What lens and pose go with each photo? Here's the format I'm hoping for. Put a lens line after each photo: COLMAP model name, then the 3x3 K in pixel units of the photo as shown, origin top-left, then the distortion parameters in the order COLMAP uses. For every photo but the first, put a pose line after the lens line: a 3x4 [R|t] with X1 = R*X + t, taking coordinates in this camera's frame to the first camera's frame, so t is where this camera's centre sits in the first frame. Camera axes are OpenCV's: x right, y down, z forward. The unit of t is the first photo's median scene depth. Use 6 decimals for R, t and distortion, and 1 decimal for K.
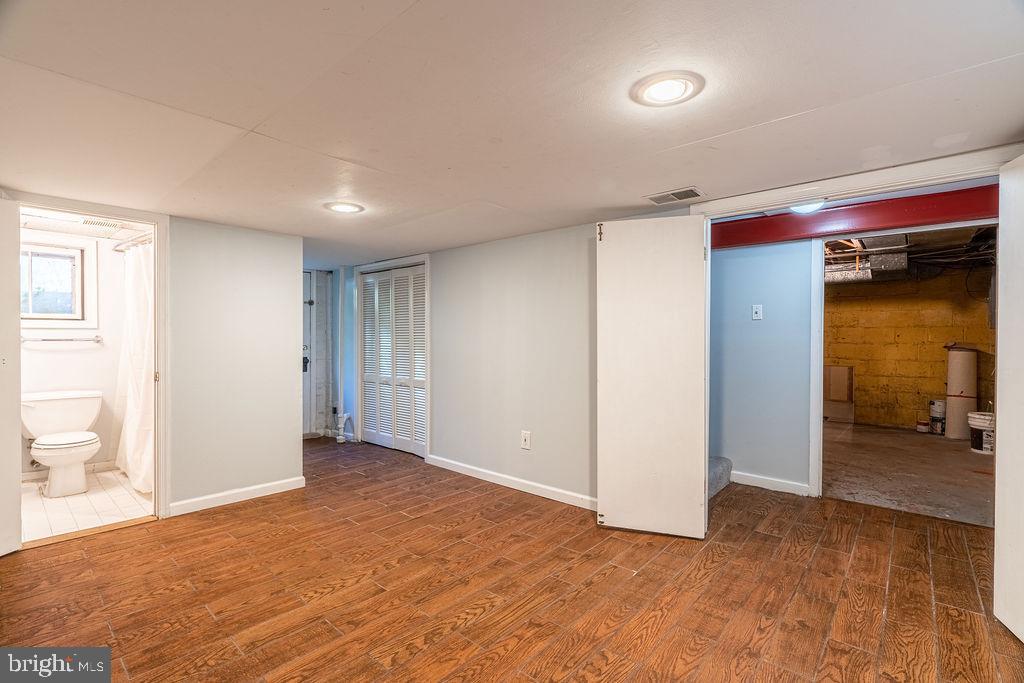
lens RADIAL K [[469.1, 0, 512.4], [0, 469.1, 337.3], [0, 0, 1]] dist [-0.001797, -0.000052]
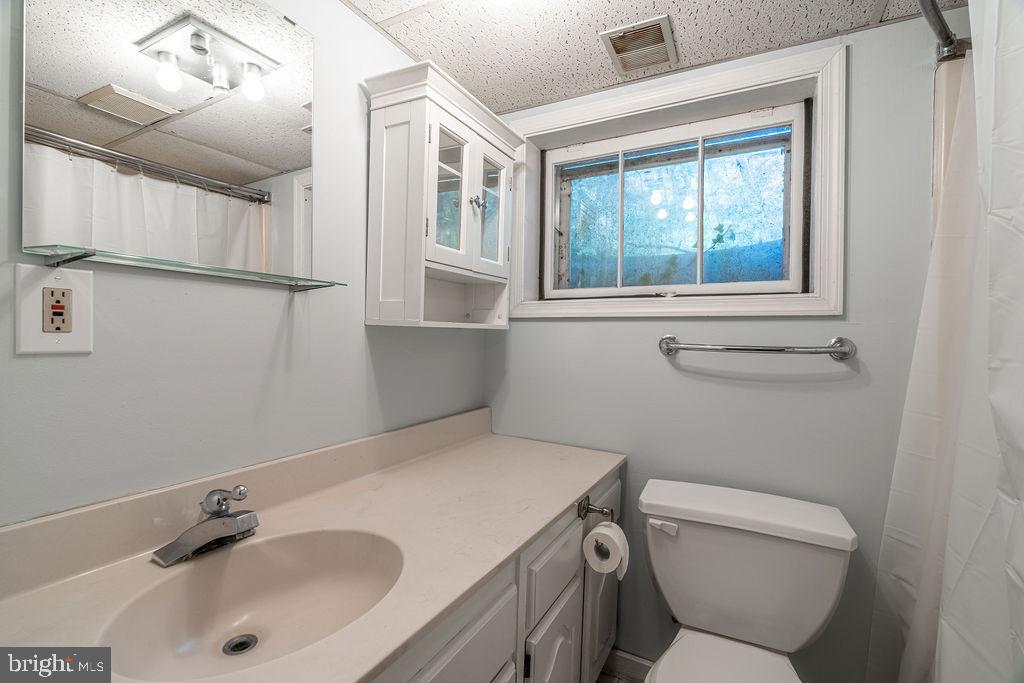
lens RADIAL K [[459.6, 0, 516.0], [0, 459.6, 338.6], [0, 0, 1]] dist [0.000133, 0.000222]
pose [[0.226916, 0.004313, -0.973905, -0.837090], [-0.013655, 0.999906, 0.001246, 0.000524], [0.973819, 0.013016, 0.226954, 0.945130]]
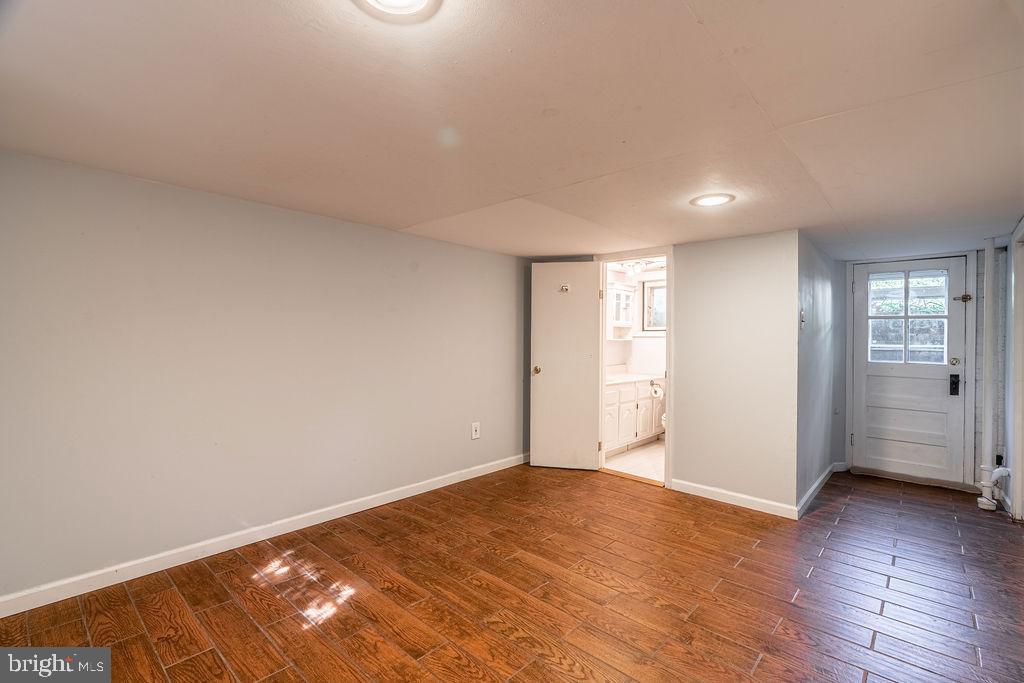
lens RADIAL K [[469.1, 0, 512.4], [0, 469.1, 337.3], [0, 0, 1]] dist [-0.001797, -0.000052]
pose [[-0.020717, -0.007162, -0.999760, 0.525569], [-0.012359, 0.999900, -0.006907, -0.002647], [0.999709, 0.012213, -0.020803, 0.615938]]
